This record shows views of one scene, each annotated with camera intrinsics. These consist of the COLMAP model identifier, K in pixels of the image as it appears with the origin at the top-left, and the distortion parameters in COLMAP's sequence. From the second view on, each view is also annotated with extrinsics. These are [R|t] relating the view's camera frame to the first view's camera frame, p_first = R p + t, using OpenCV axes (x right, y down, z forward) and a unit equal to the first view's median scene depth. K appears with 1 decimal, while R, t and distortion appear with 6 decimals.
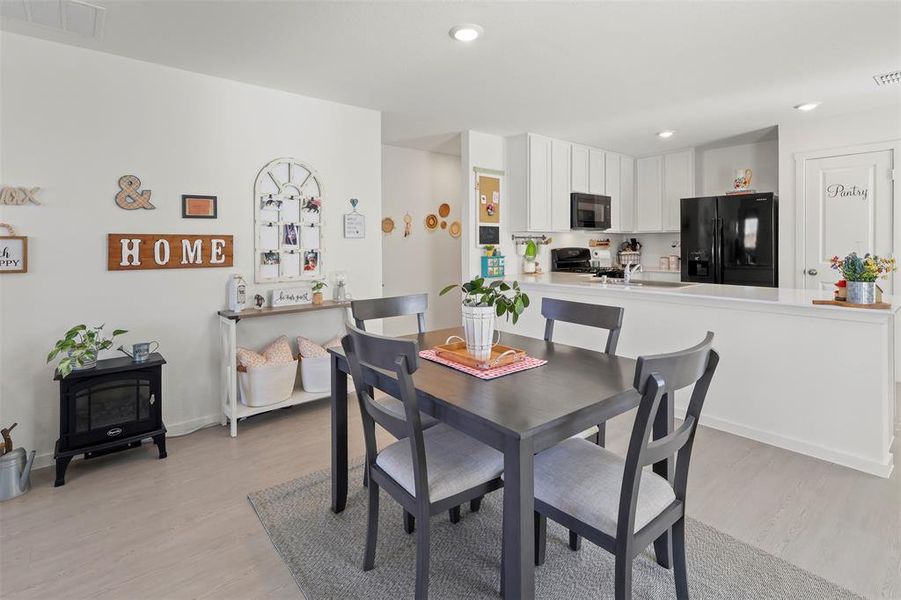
lens RADIAL K [[440.0, 0, 448.4], [0, 440.0, 243.9], [0, 0, 1]] dist [0.005905, -0.000415]
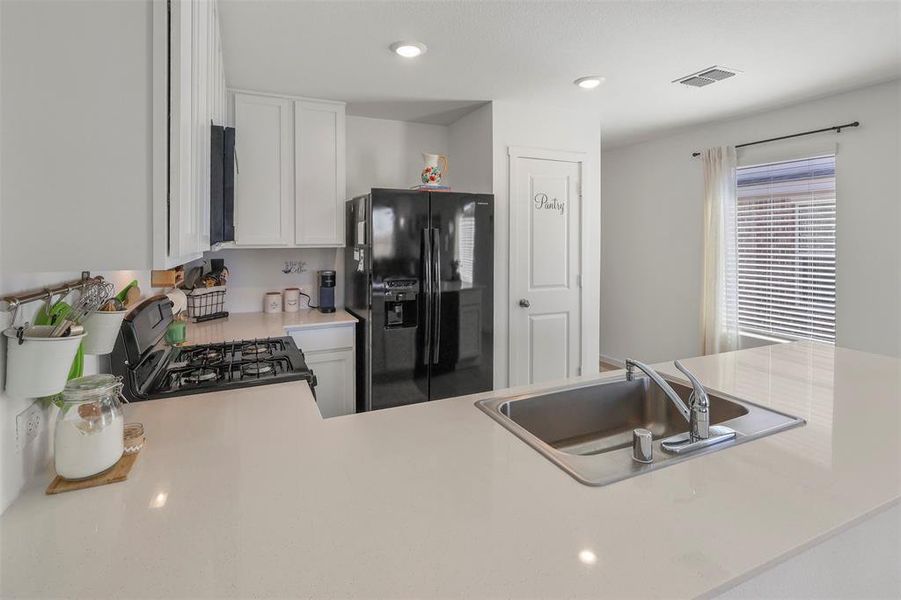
lens RADIAL K [[440.0, 0, 452.4], [0, 440.0, 242.1], [0, 0, 1]] dist [0.005905, -0.000415]
pose [[0.254756, -0.003399, 0.966999, 0.055748], [0.000846, 0.999994, 0.003292, -0.057858], [-0.967005, -0.000020, 0.254757, 1.156377]]
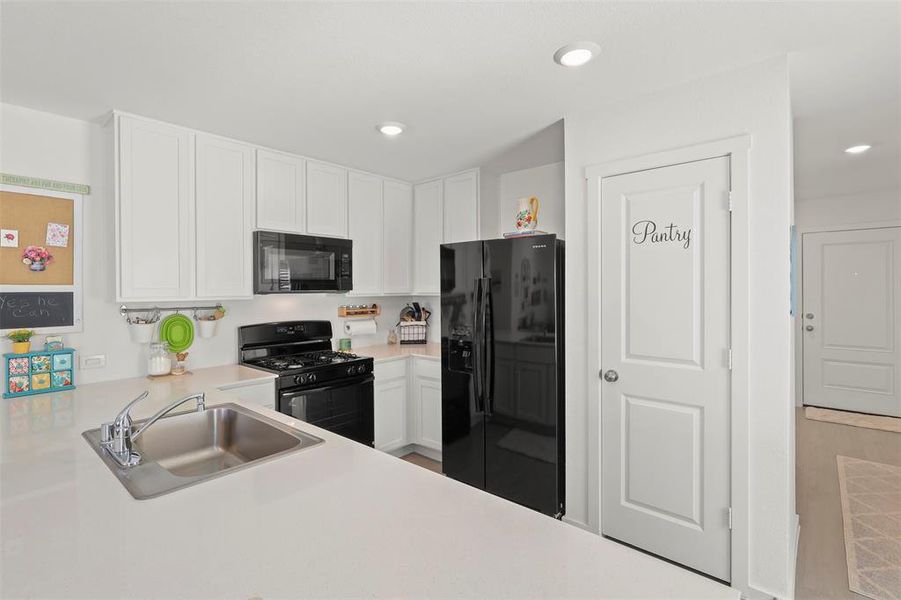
lens RADIAL K [[440.0, 0, 439.7], [0, 440.0, 288.5], [0, 0, 1]] dist [0.005905, -0.000415]
pose [[0.988727, -0.000625, 0.149730, 0.654053], [0.001223, 0.999992, -0.003901, -0.057514], [-0.149726, 0.004041, 0.988719, 0.595352]]
